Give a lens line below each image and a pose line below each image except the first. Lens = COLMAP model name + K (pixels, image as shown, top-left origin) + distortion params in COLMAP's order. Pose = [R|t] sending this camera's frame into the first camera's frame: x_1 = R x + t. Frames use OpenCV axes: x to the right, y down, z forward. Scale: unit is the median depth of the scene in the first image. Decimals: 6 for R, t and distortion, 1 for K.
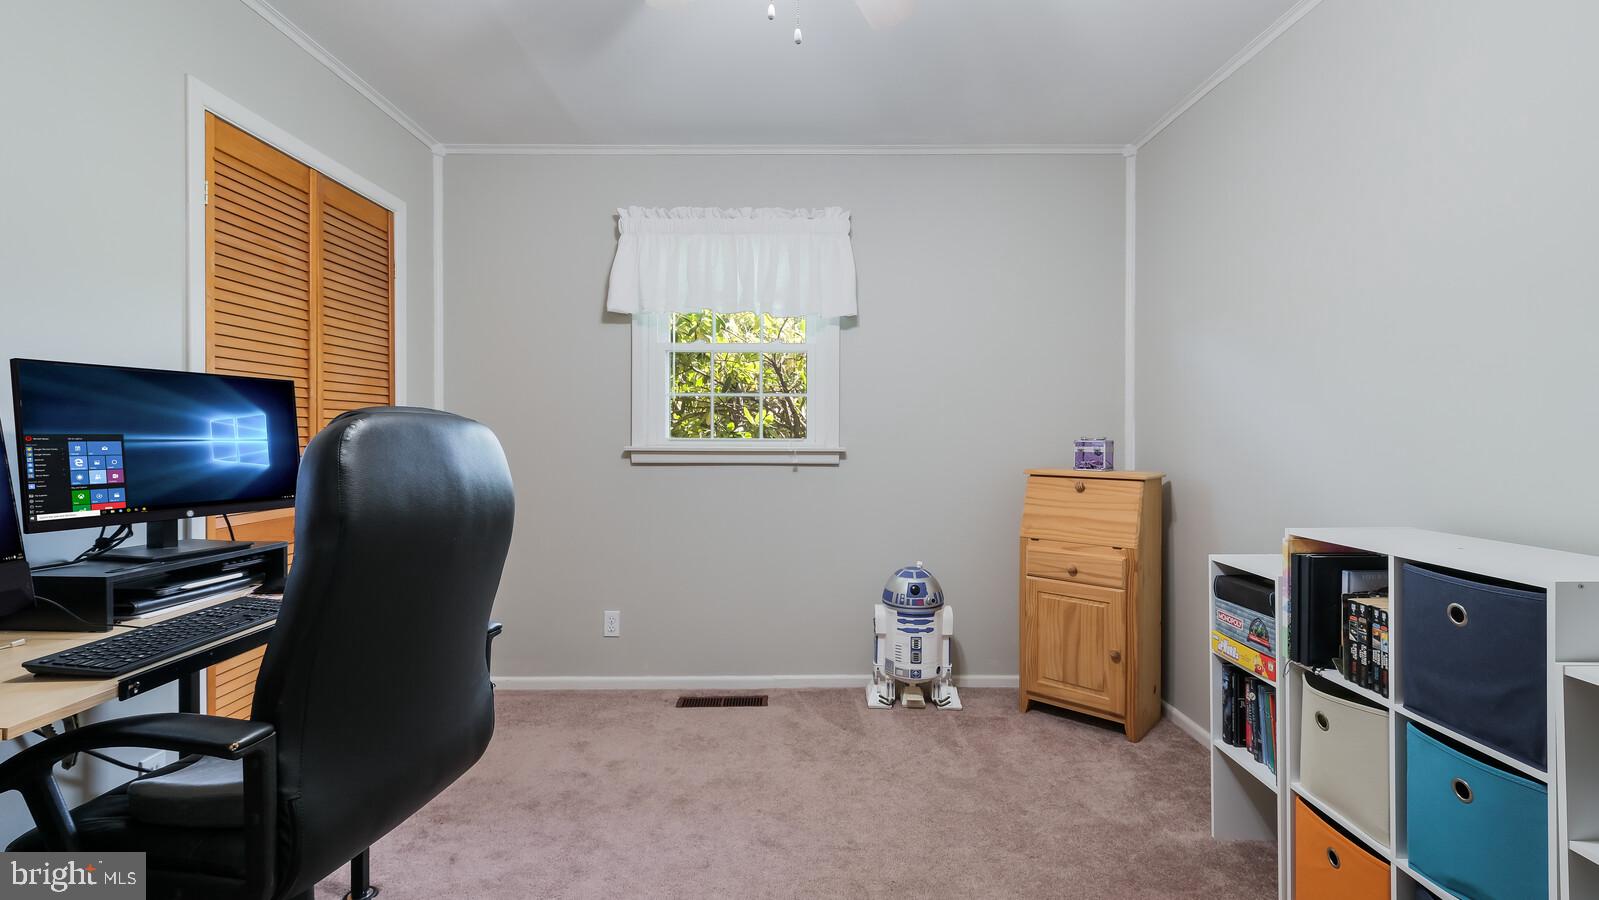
lens RADIAL K [[703.2, 0, 801.3], [0, 703.2, 431.0], [0, 0, 1]] dist [0.014695, -0.011686]
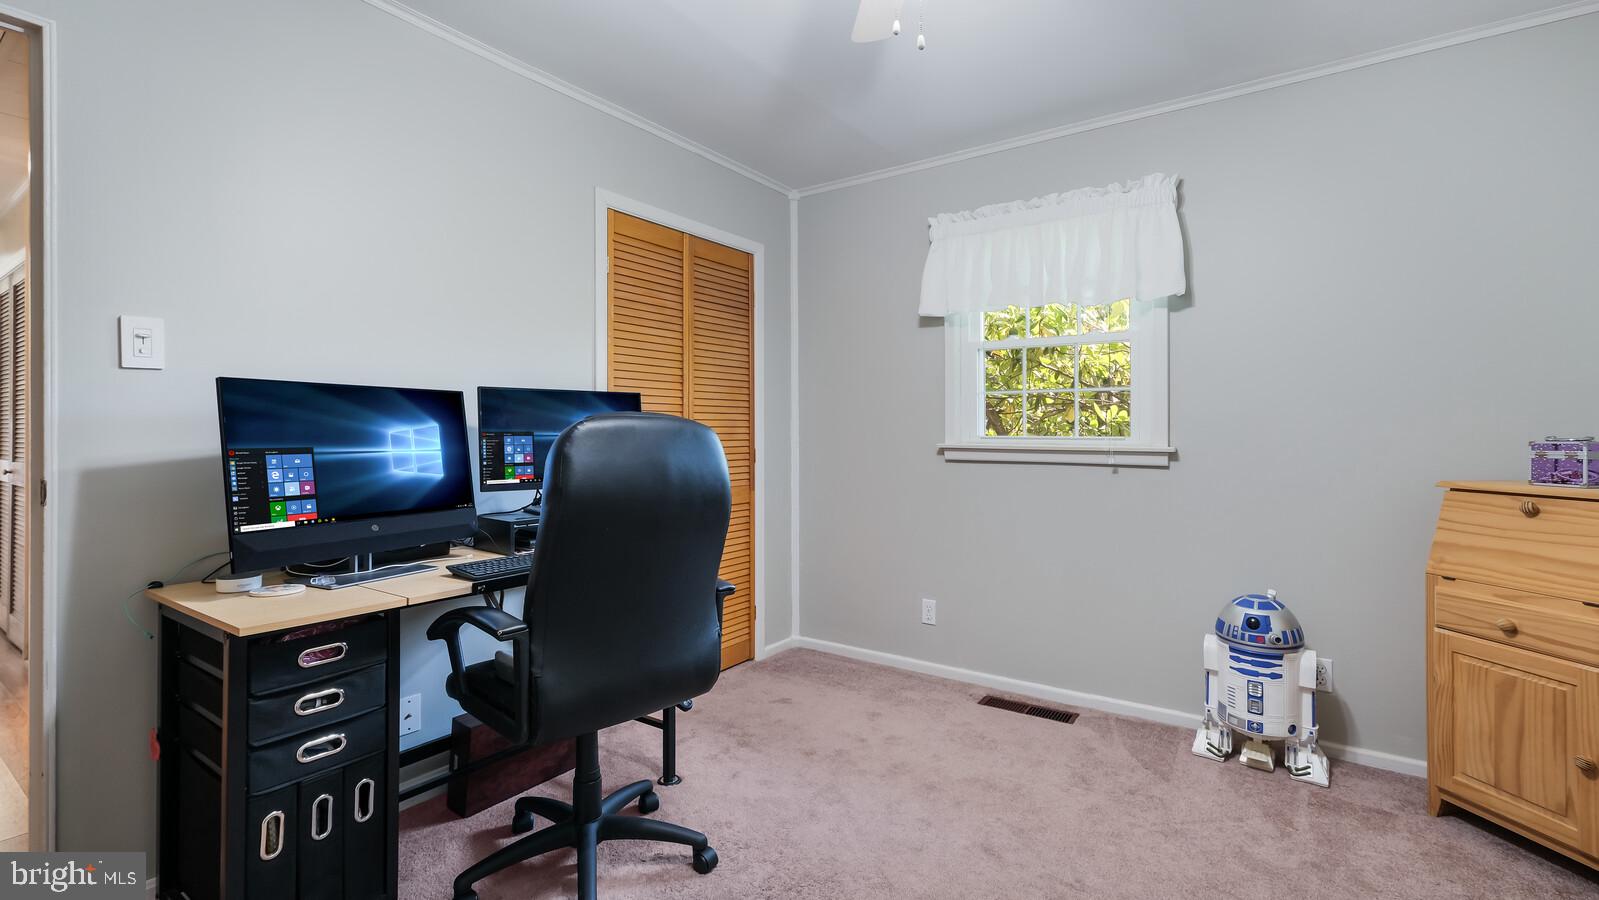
lens RADIAL K [[709.5, 0, 824.4], [0, 709.5, 419.9], [0, 0, 1]] dist [-0.000816, -0.000530]
pose [[0.821634, -0.008748, -0.569949, 0.224277], [0.001687, 0.999915, -0.012916, 0.000215], [0.570014, 0.009651, 0.821579, 0.039922]]
